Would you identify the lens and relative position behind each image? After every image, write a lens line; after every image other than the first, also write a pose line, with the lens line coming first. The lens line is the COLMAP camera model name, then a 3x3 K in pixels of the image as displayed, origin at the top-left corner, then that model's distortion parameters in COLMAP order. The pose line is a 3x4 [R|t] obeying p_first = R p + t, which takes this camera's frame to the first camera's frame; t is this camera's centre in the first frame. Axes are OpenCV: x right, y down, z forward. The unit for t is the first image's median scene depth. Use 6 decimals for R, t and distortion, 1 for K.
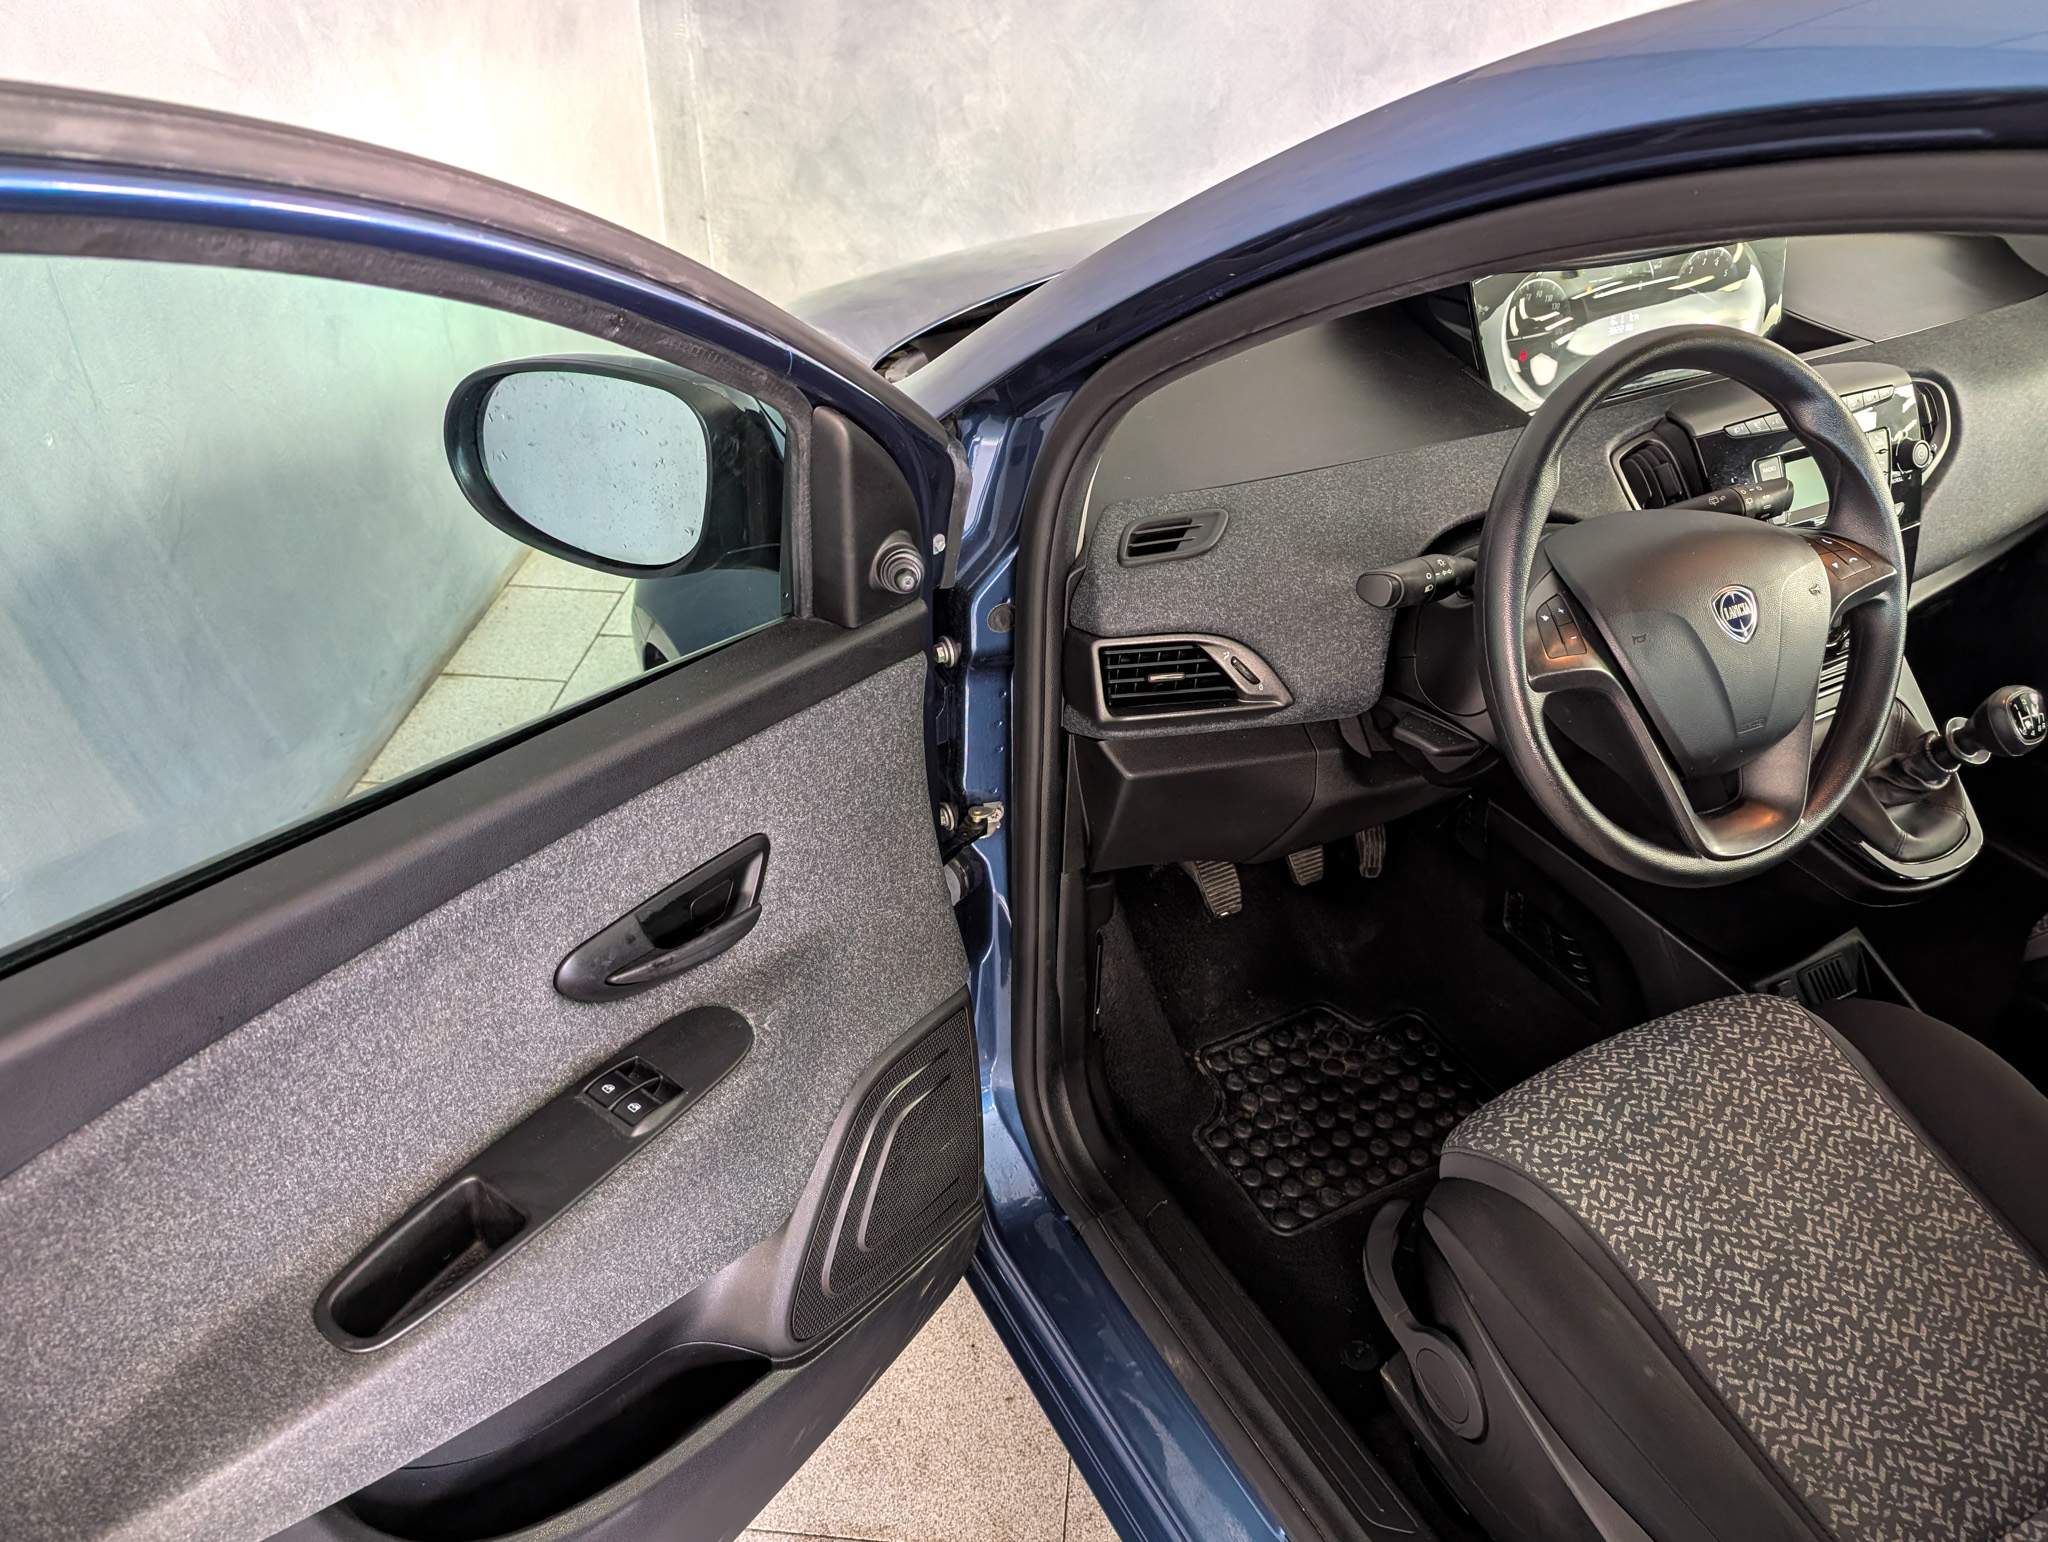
lens RADIAL K [[1564.9, 0, 1009.0], [0, 1564.9, 794.0], [0, 0, 1]] dist [0.007004, -0.003559]
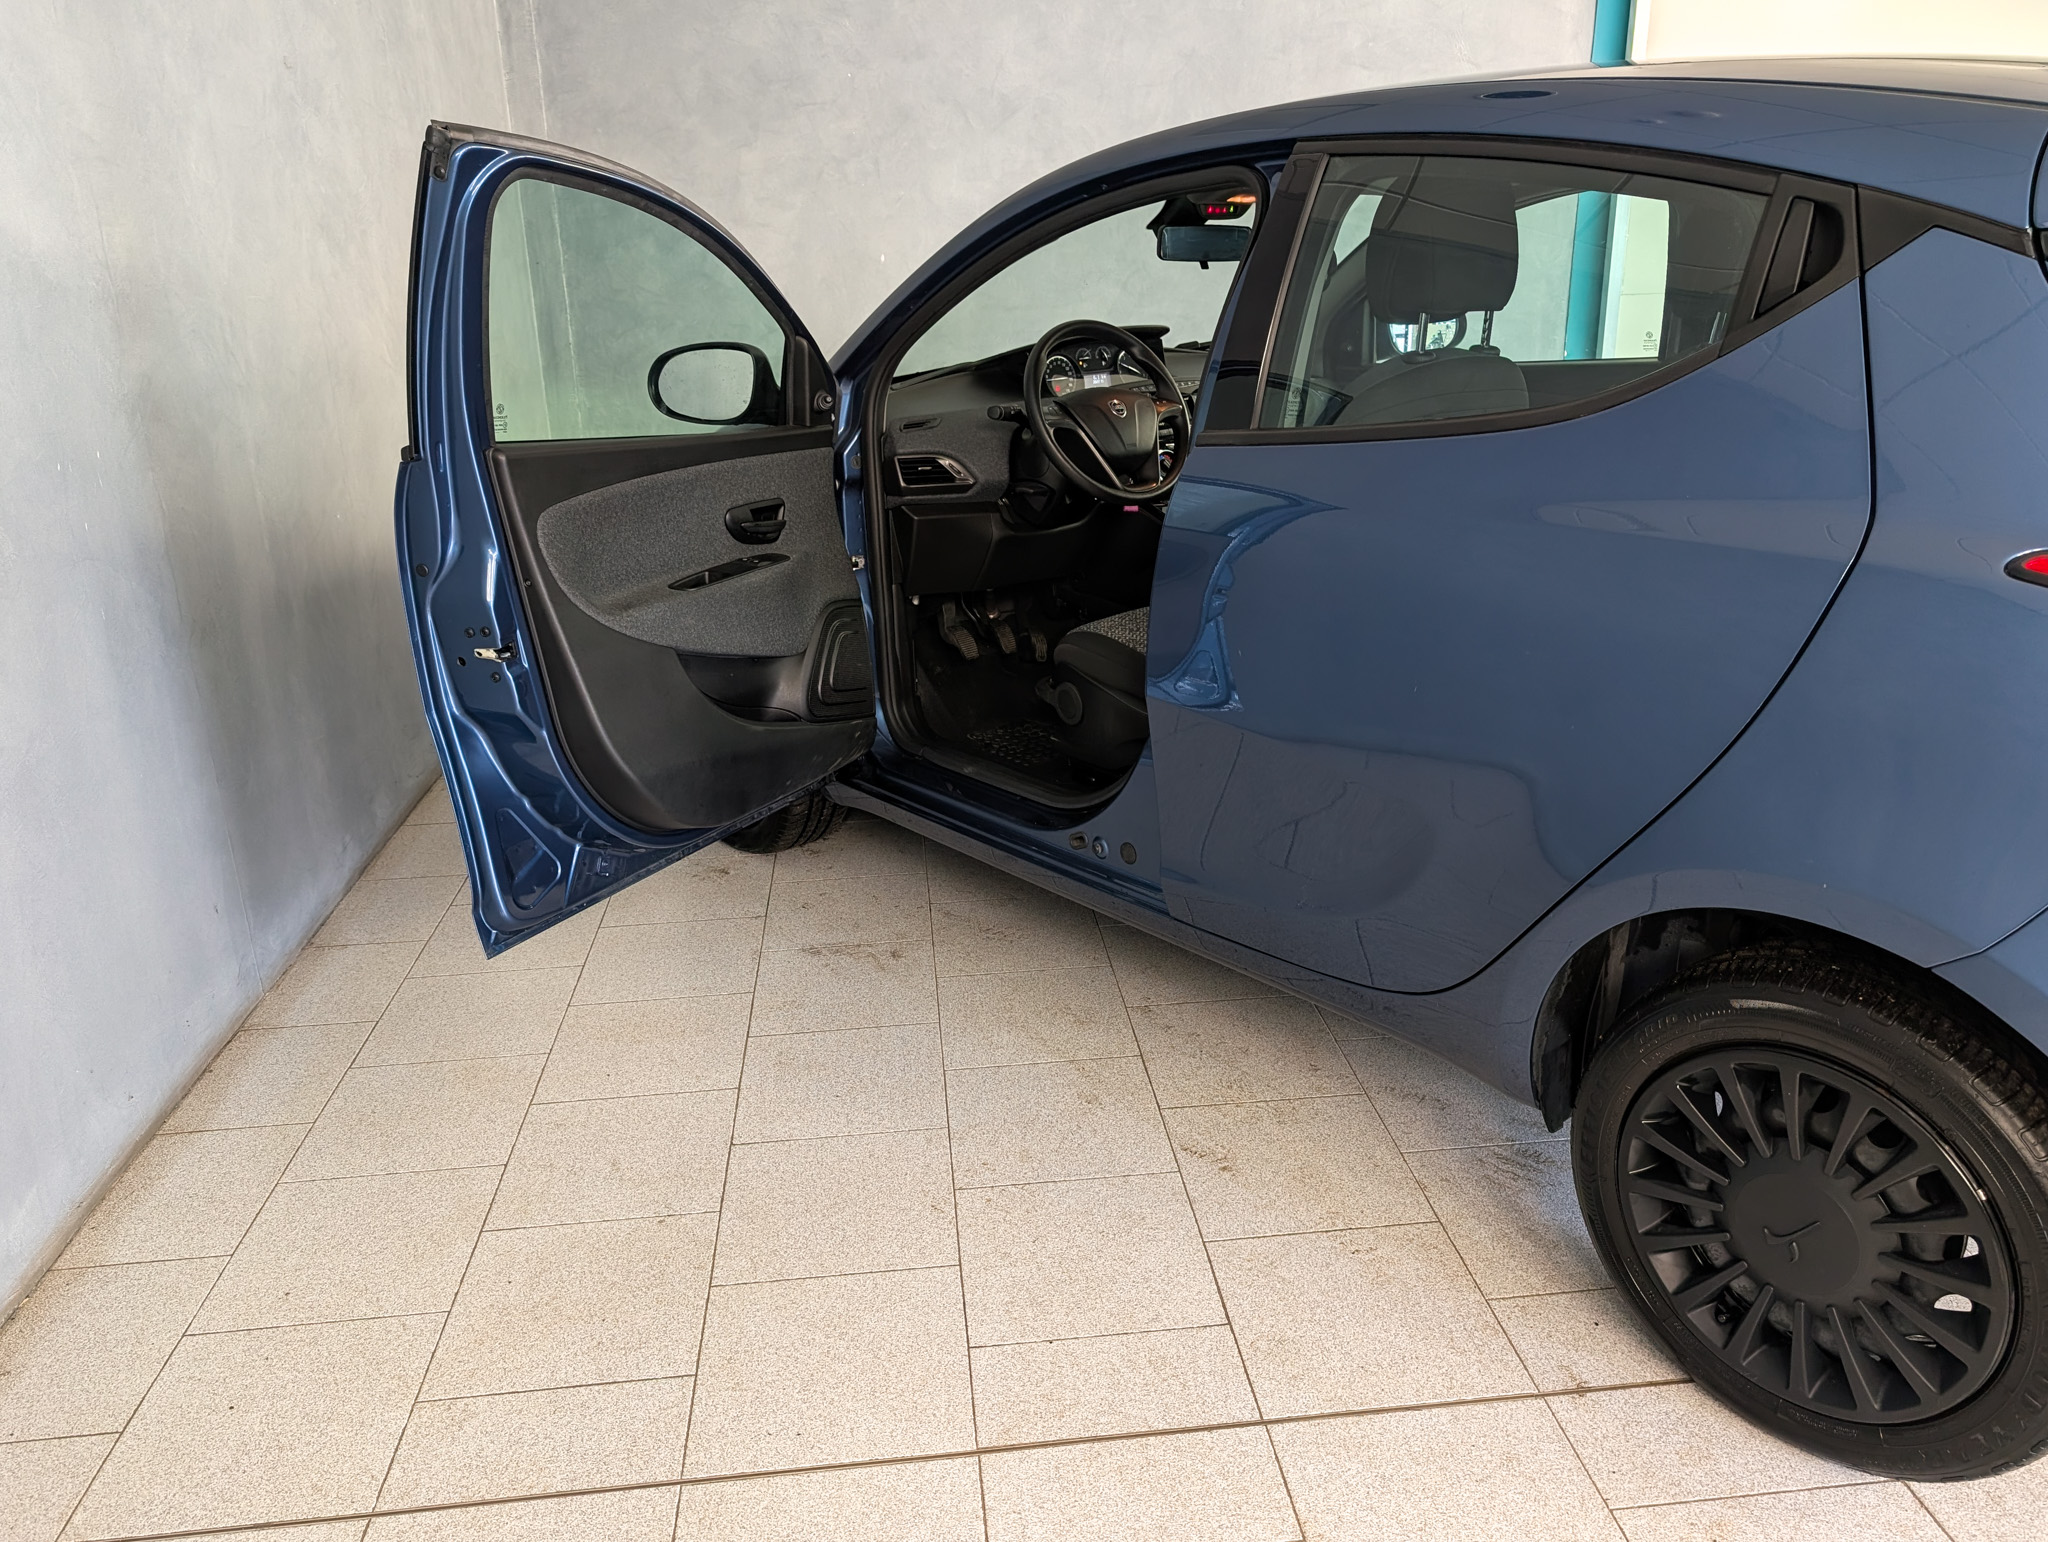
lens RADIAL K [[1510.8, 0, 1024.0], [0, 1510.8, 771.0], [0, 0, 1]] dist [-0.000644, -0.002296]
pose [[0.979916, -0.103528, 0.170432, -0.212938], [0.146720, 0.953131, -0.264603, 1.074207], [-0.135050, 0.284295, 0.949177, -1.235318]]
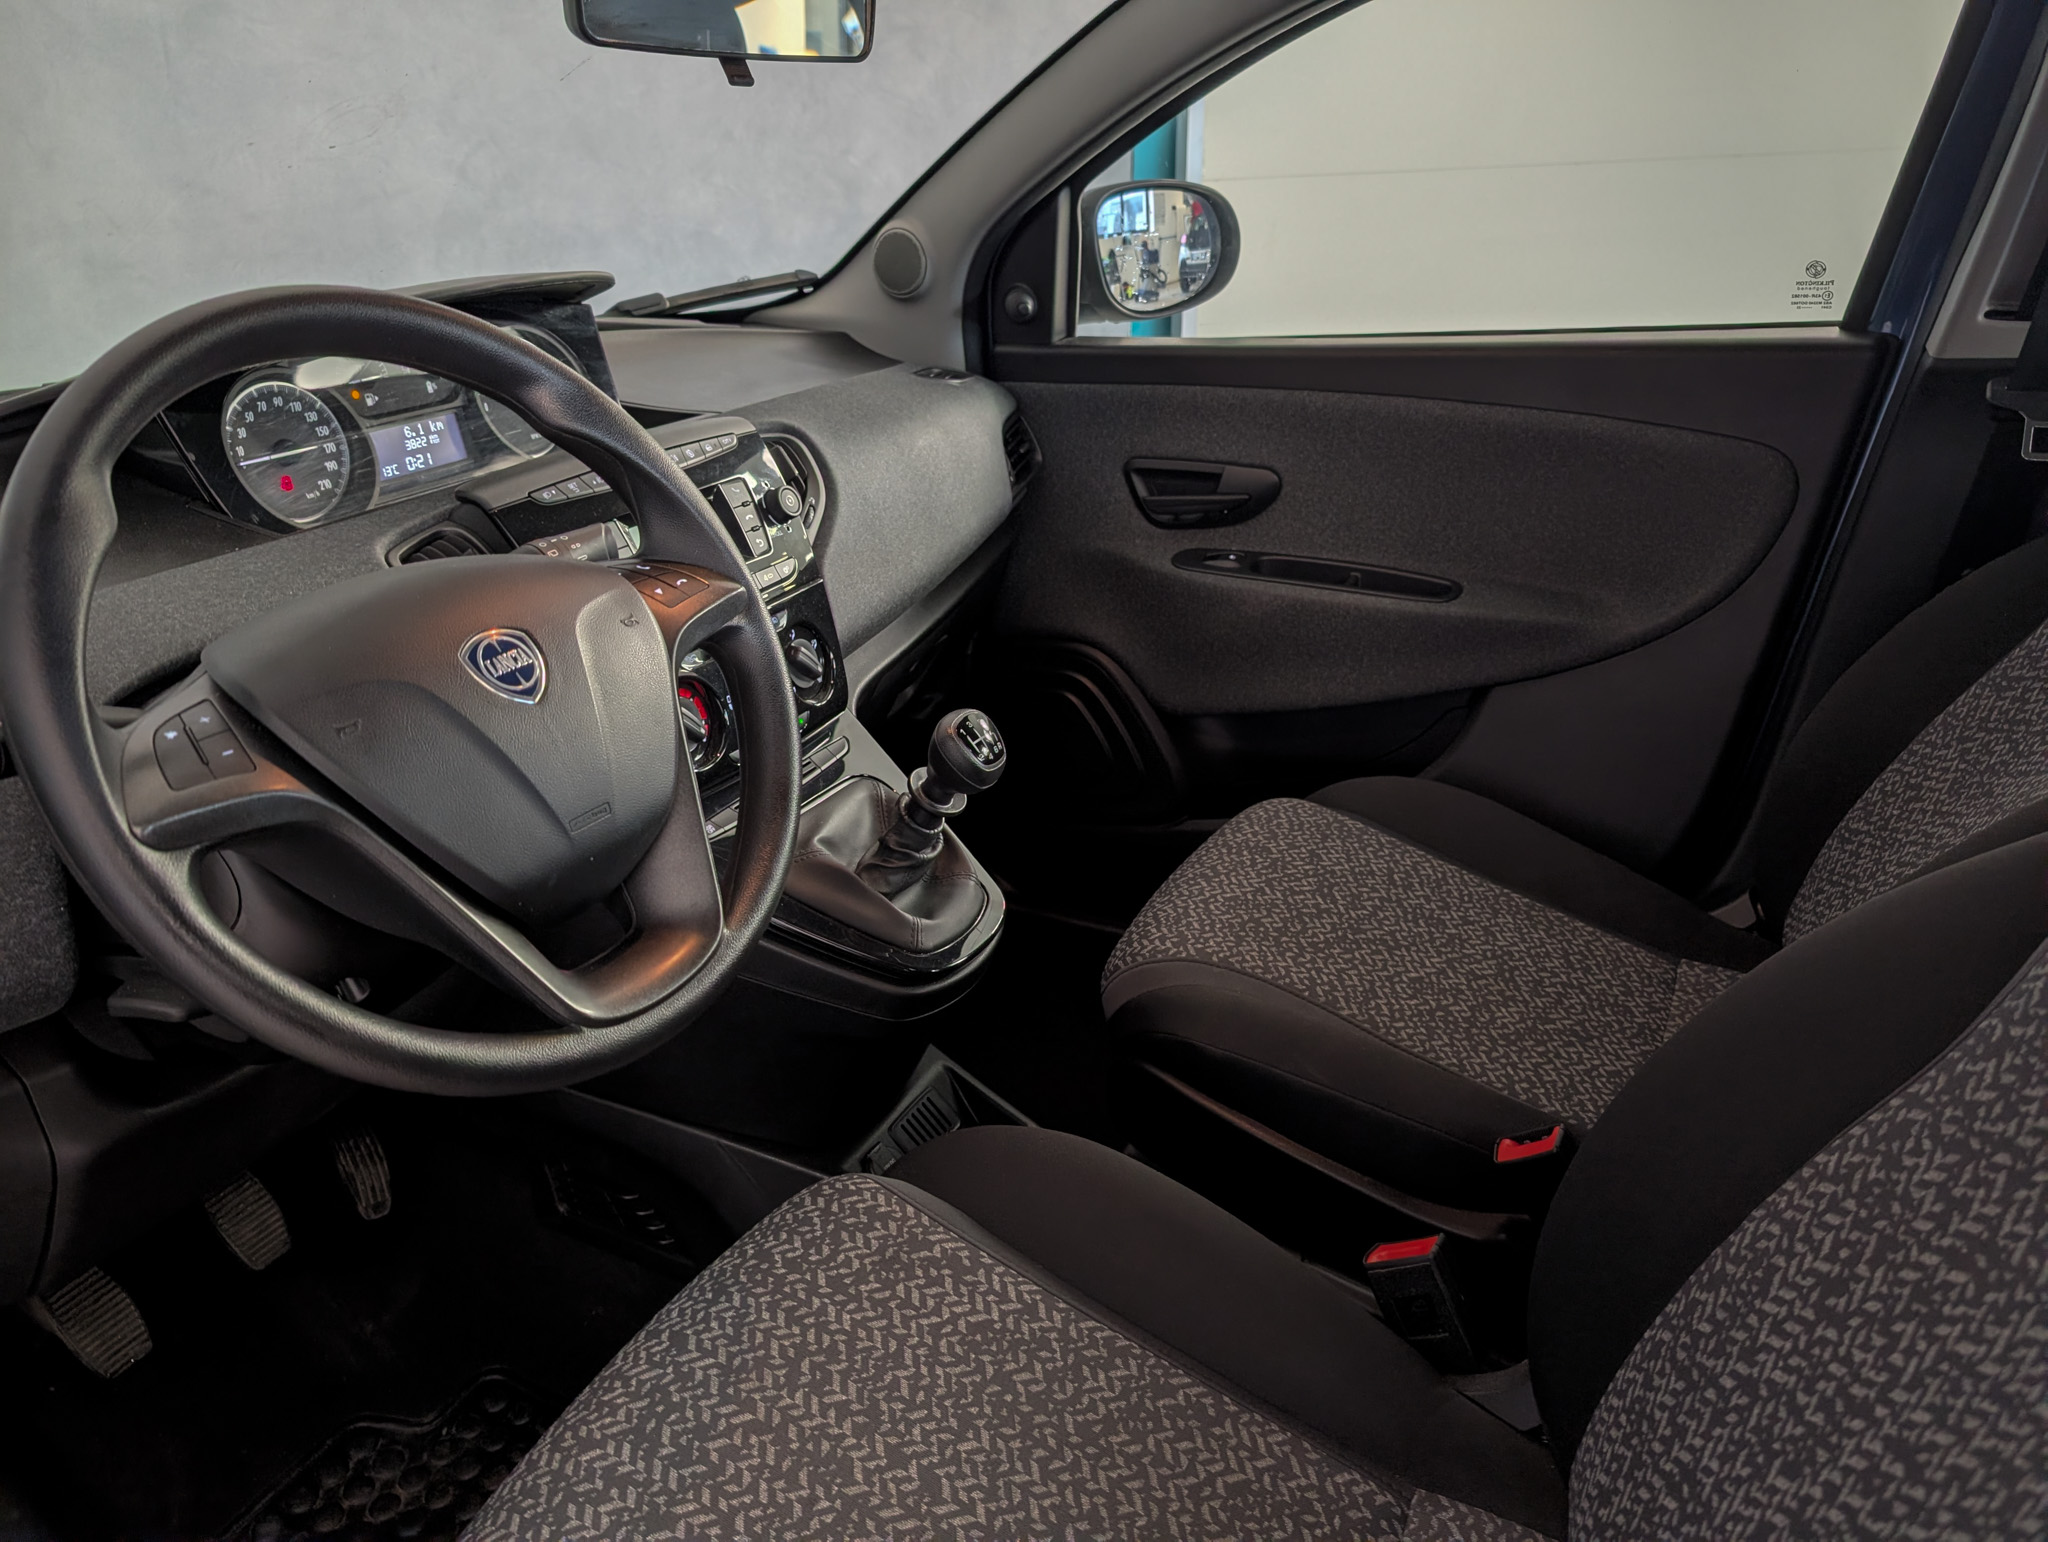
lens RADIAL K [[1510.8, 0, 1024.0], [0, 1510.8, 771.0], [0, 0, 1]] dist [-0.000644, -0.002296]
pose [[0.828888, -0.252294, 0.499292, 0.274530], [0.350674, 0.929732, -0.112366, 0.066964], [-0.435858, 0.268228, 0.859117, 0.316701]]
